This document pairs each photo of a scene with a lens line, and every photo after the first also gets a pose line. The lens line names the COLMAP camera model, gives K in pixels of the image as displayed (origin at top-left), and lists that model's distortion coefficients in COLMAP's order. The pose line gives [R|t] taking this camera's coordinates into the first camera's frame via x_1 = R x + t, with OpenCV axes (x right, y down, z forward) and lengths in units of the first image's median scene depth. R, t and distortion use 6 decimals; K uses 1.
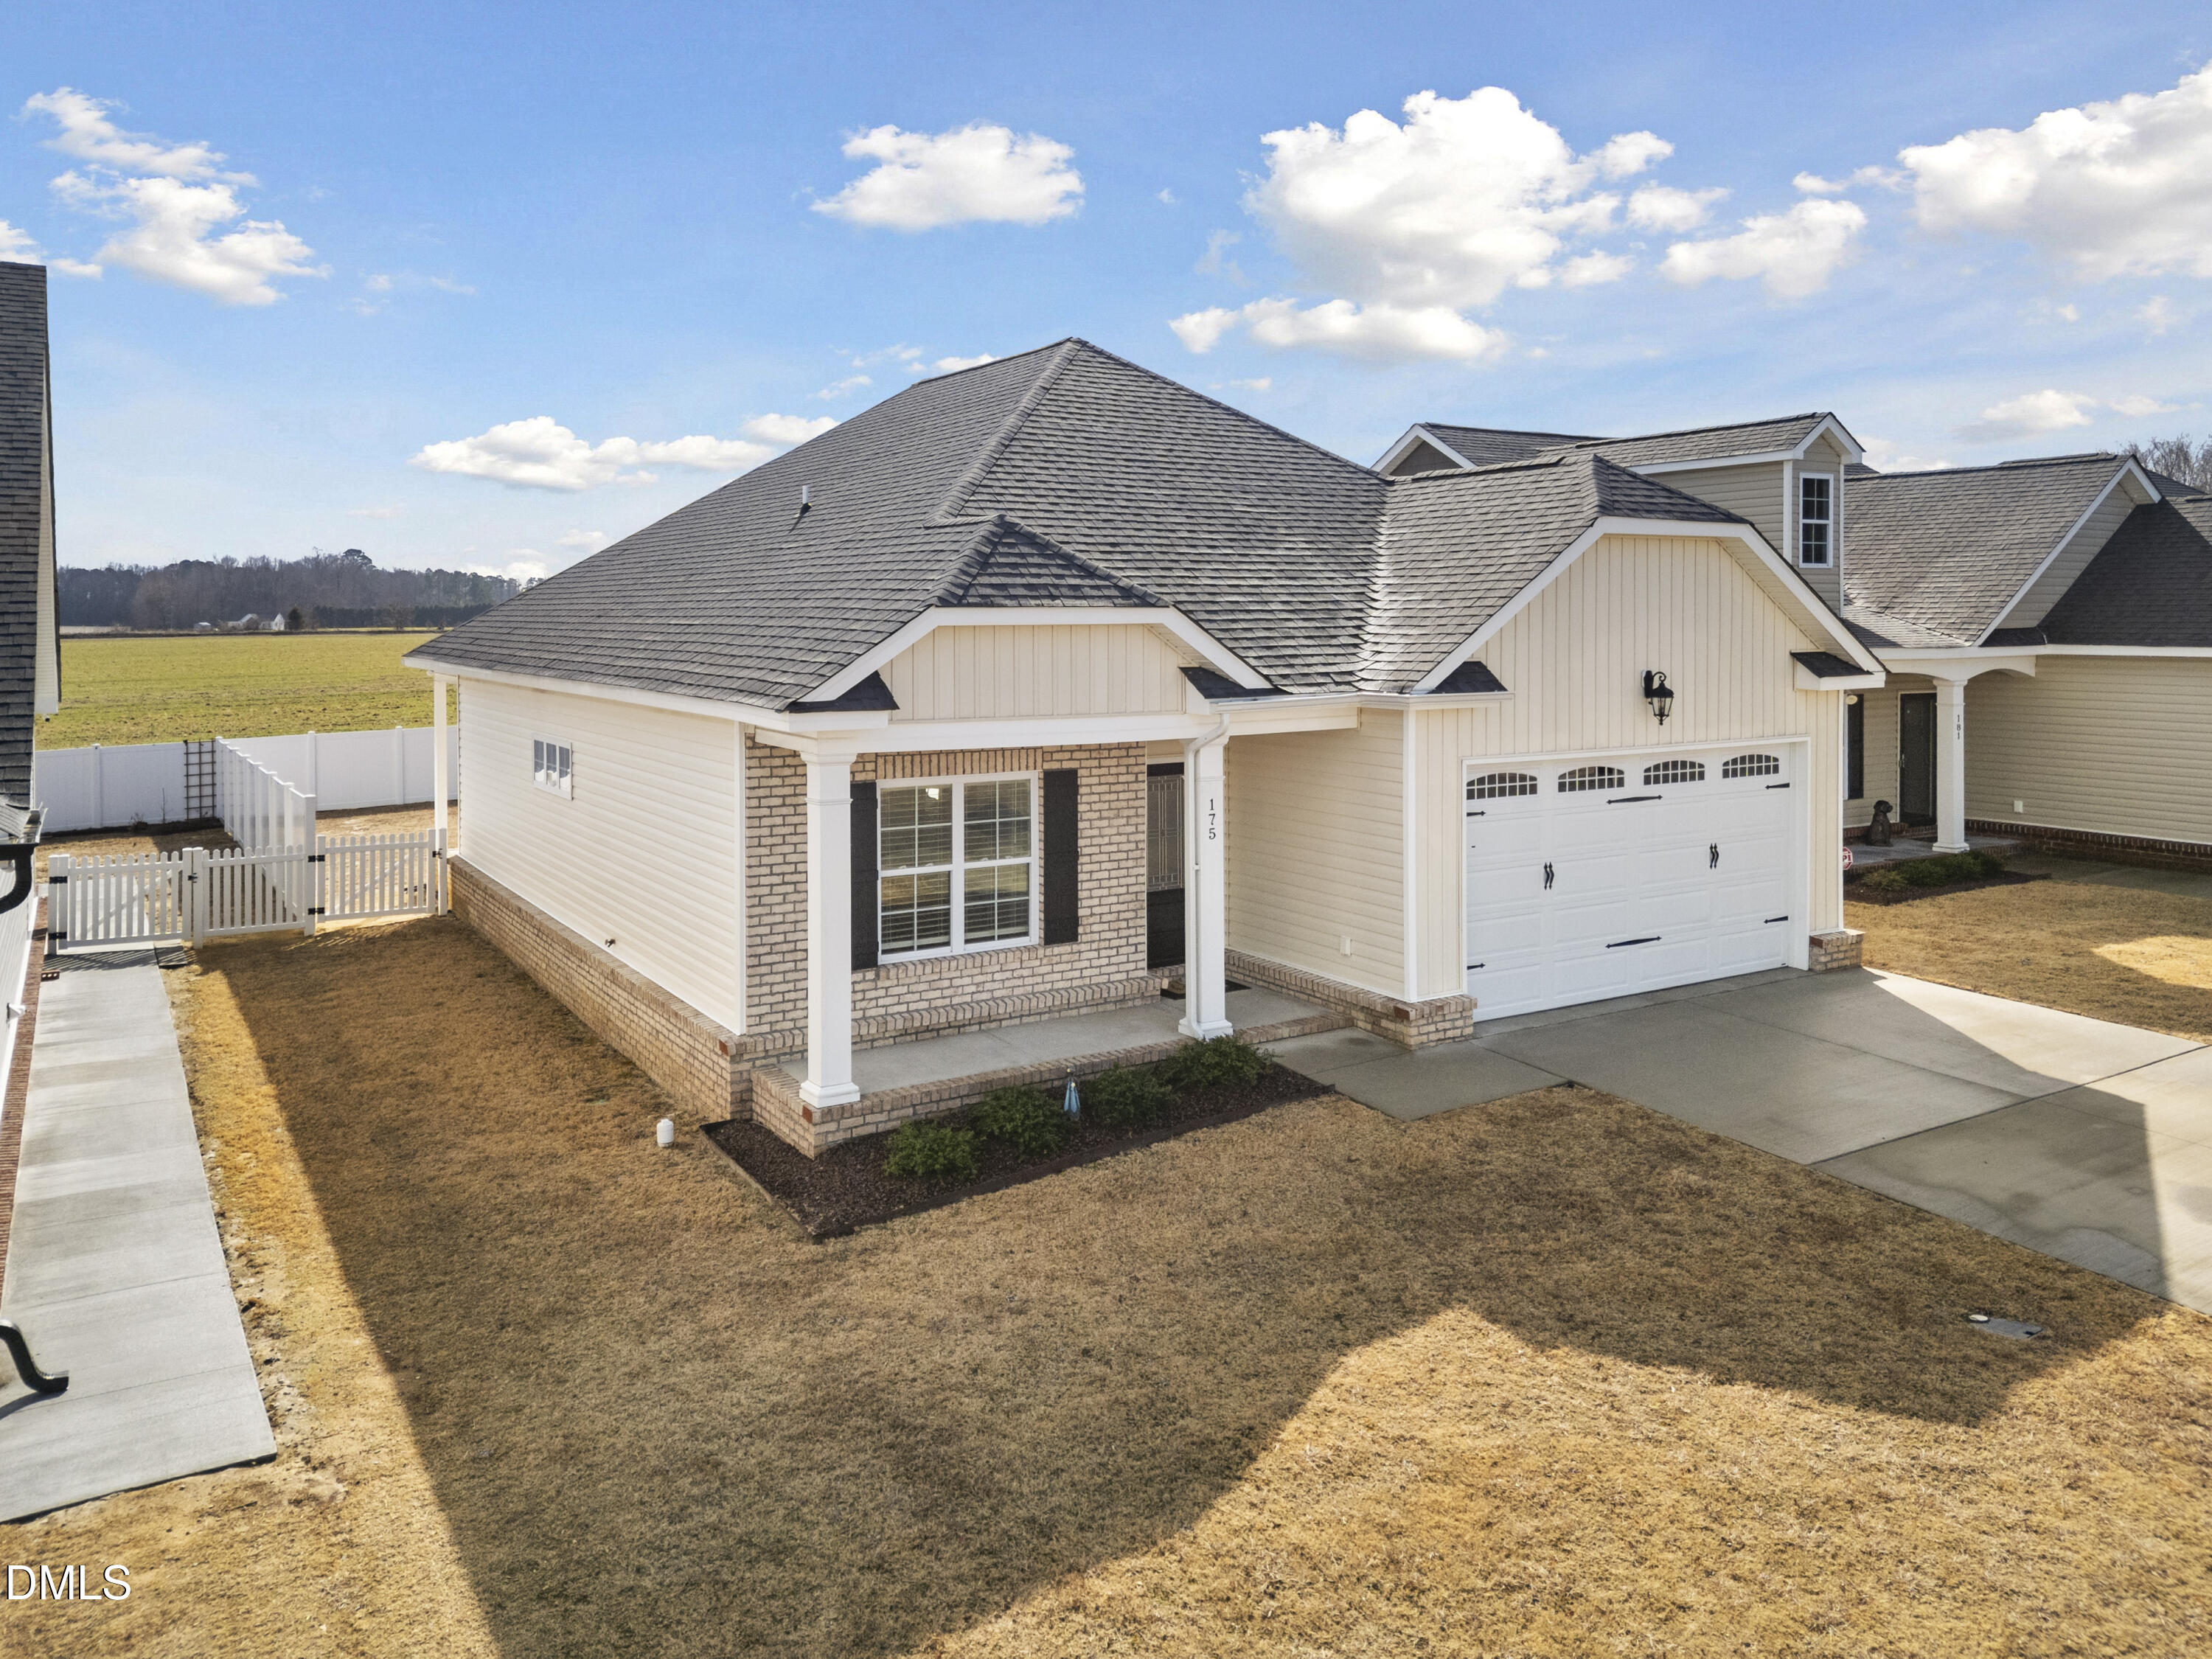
lens RADIAL K [[1610.9, 0, 1112.5], [0, 1610.9, 648.7], [0, 0, 1]] dist [0.069616, -0.065837]
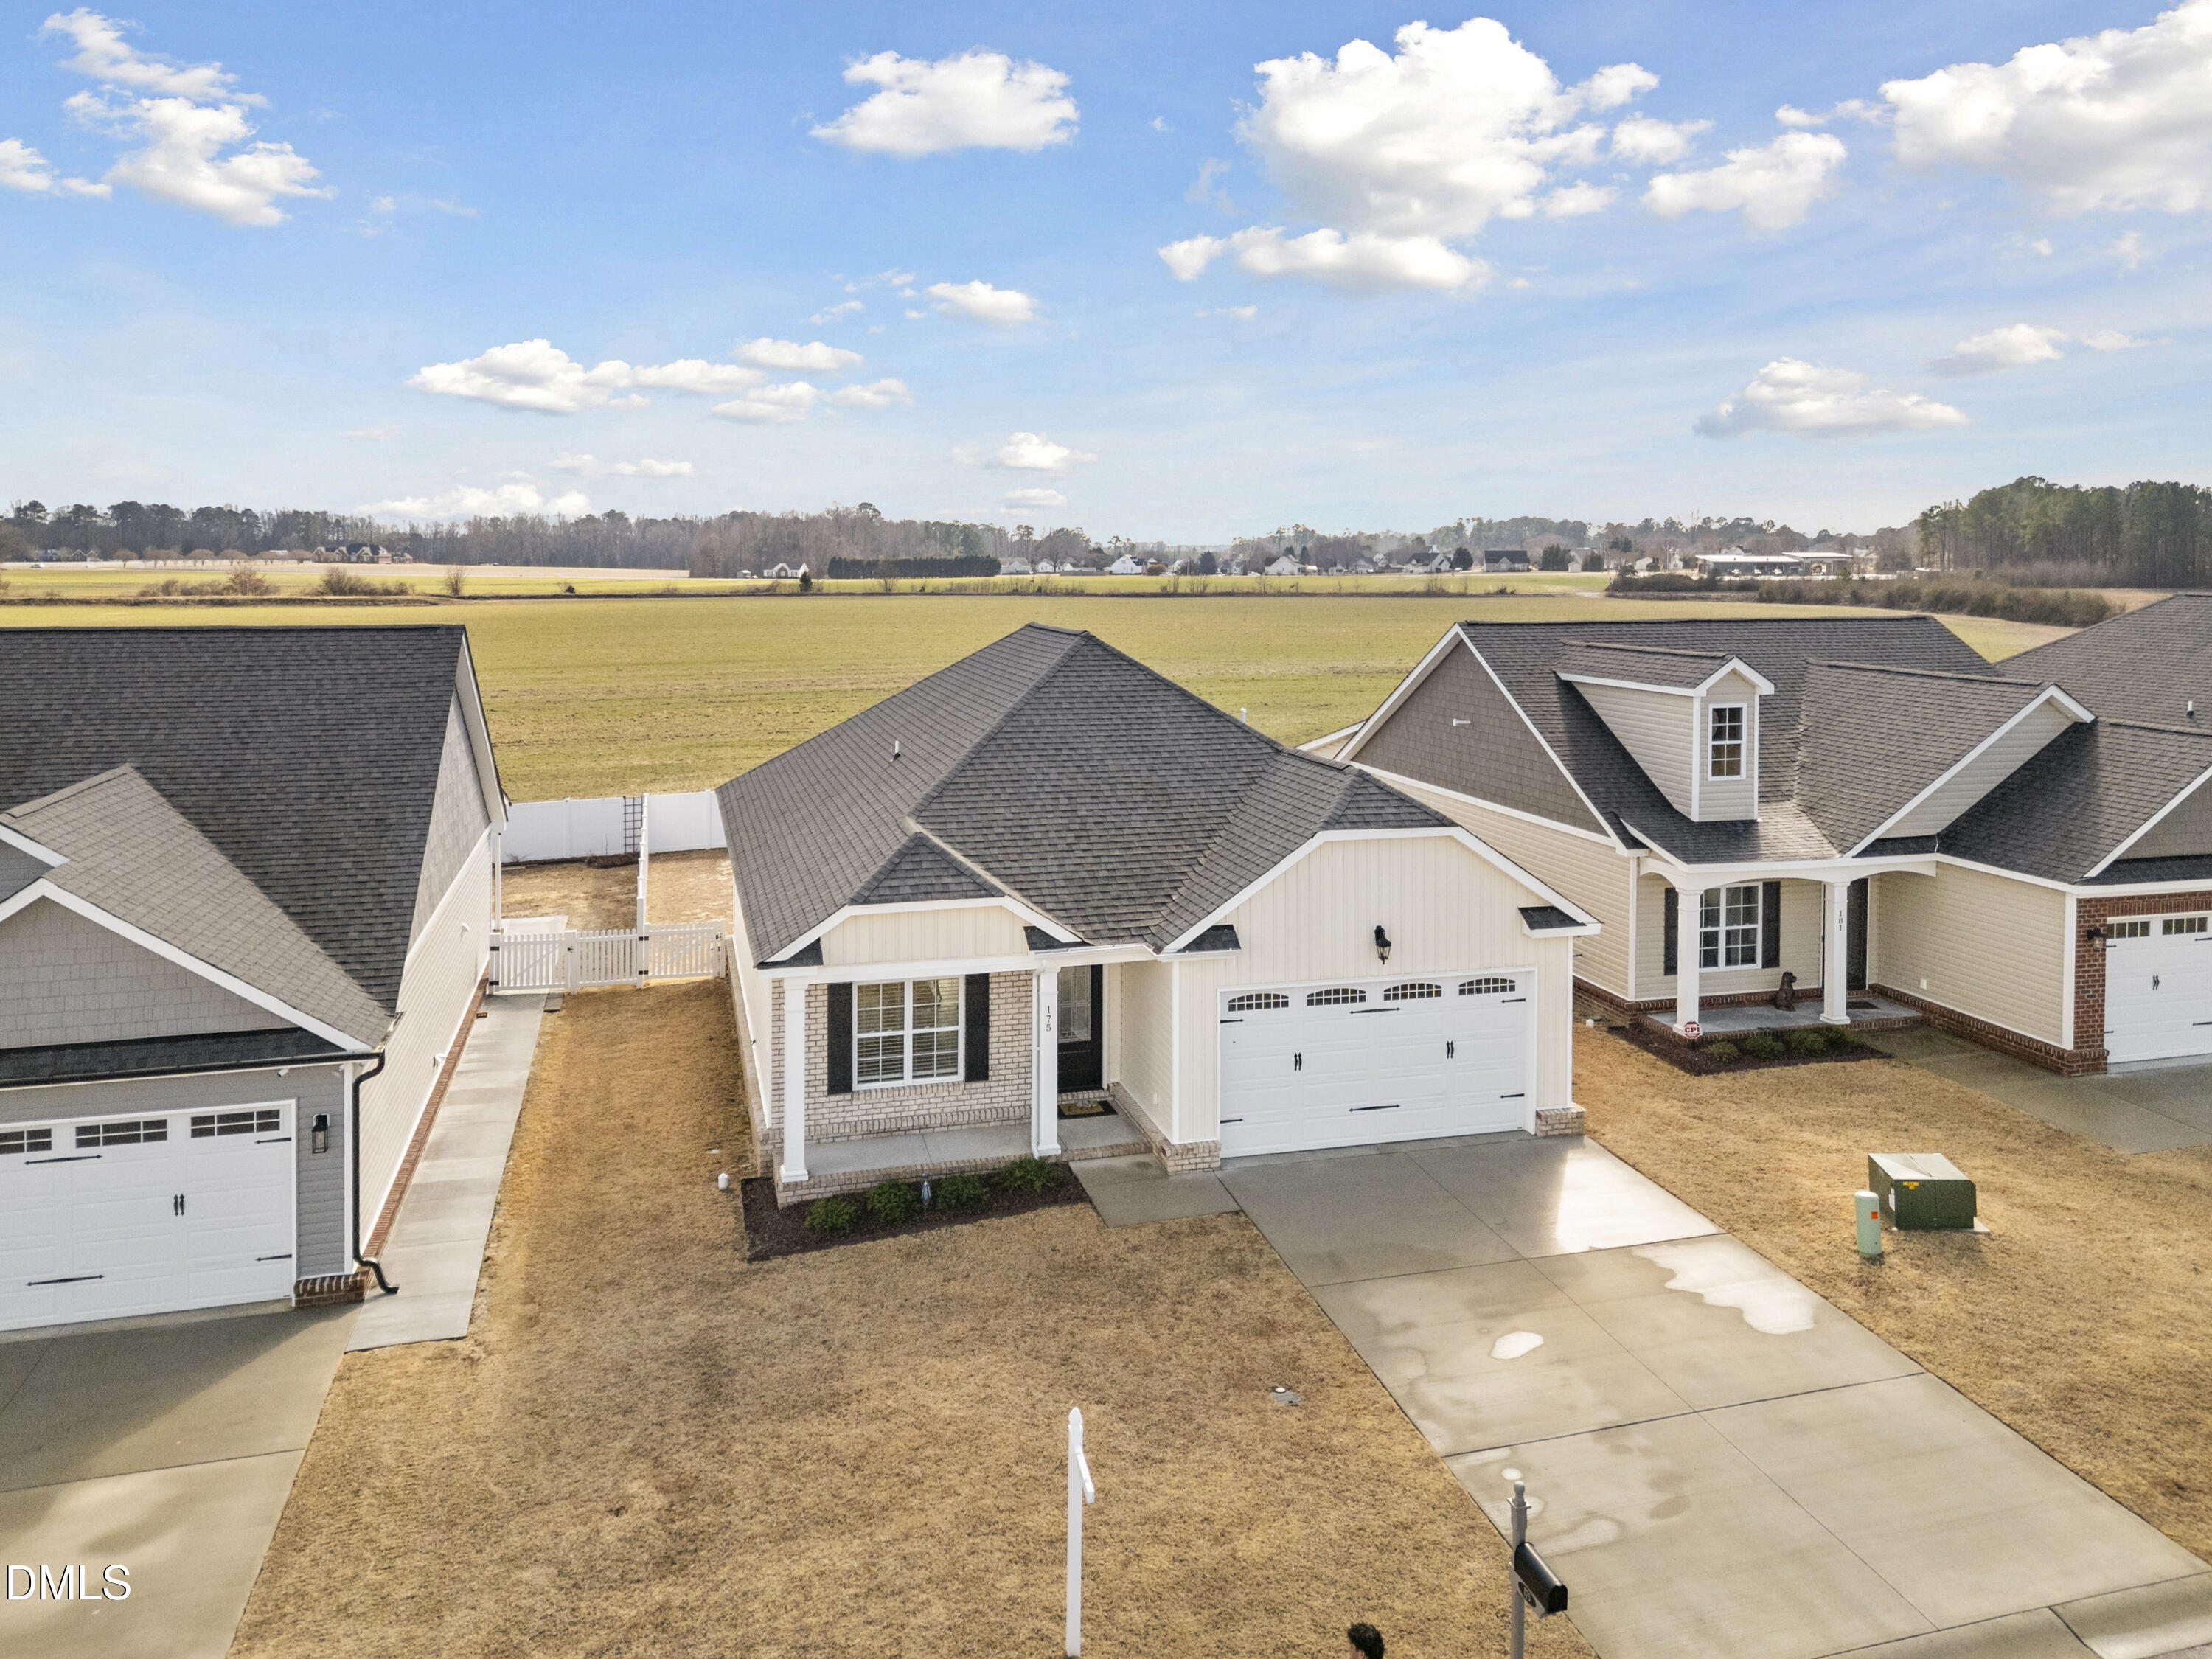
lens RADIAL K [[1622.9, 0, 1105.0], [0, 1622.9, 598.8], [0, 0, 1]] dist [0.071953, -0.069731]
pose [[0.956700, 0.012210, -0.290820, 0.573055], [-0.010130, 0.999911, 0.008658, -0.322269], [0.290900, -0.005337, 0.956738, -0.530825]]
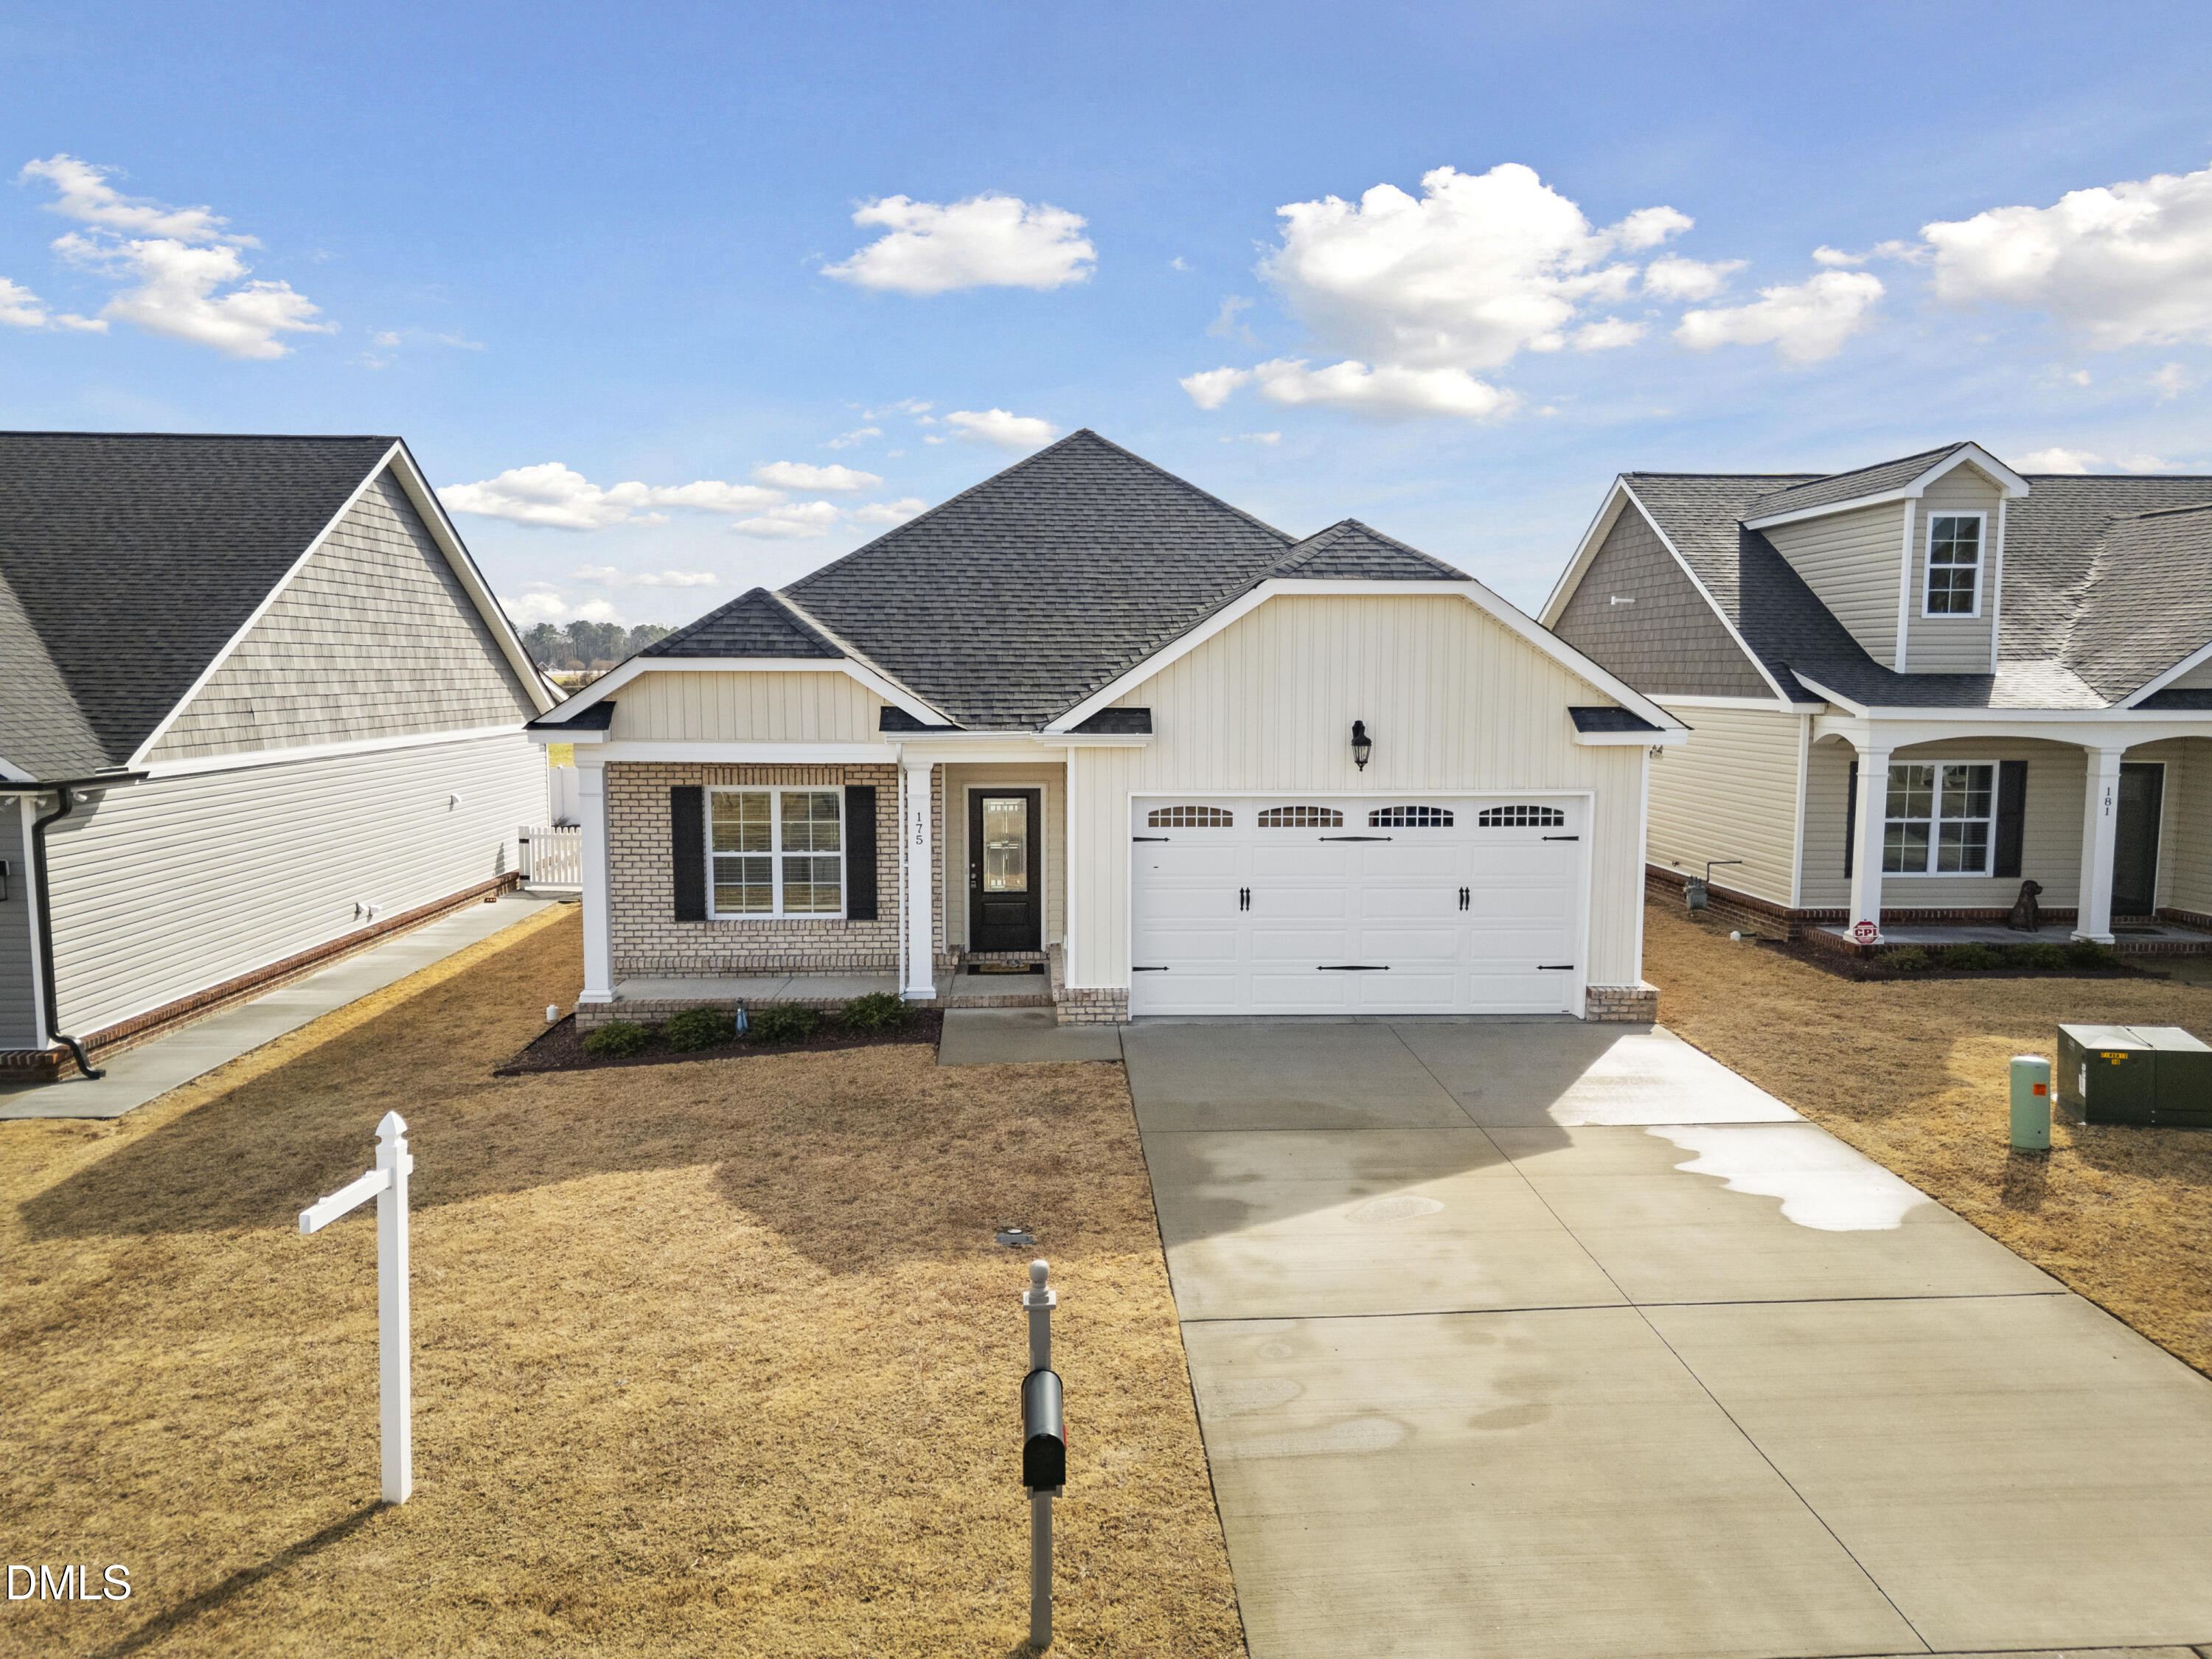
lens RADIAL K [[1555.3, 0, 1106.9], [0, 1555.3, 812.6], [0, 0, 1]] dist [0.068848, -0.071773]
pose [[0.871018, 0.049921, -0.488709, 0.767102], [-0.015909, 0.997168, 0.073505, 0.001498], [0.490994, -0.056249, 0.869345, 0.014377]]
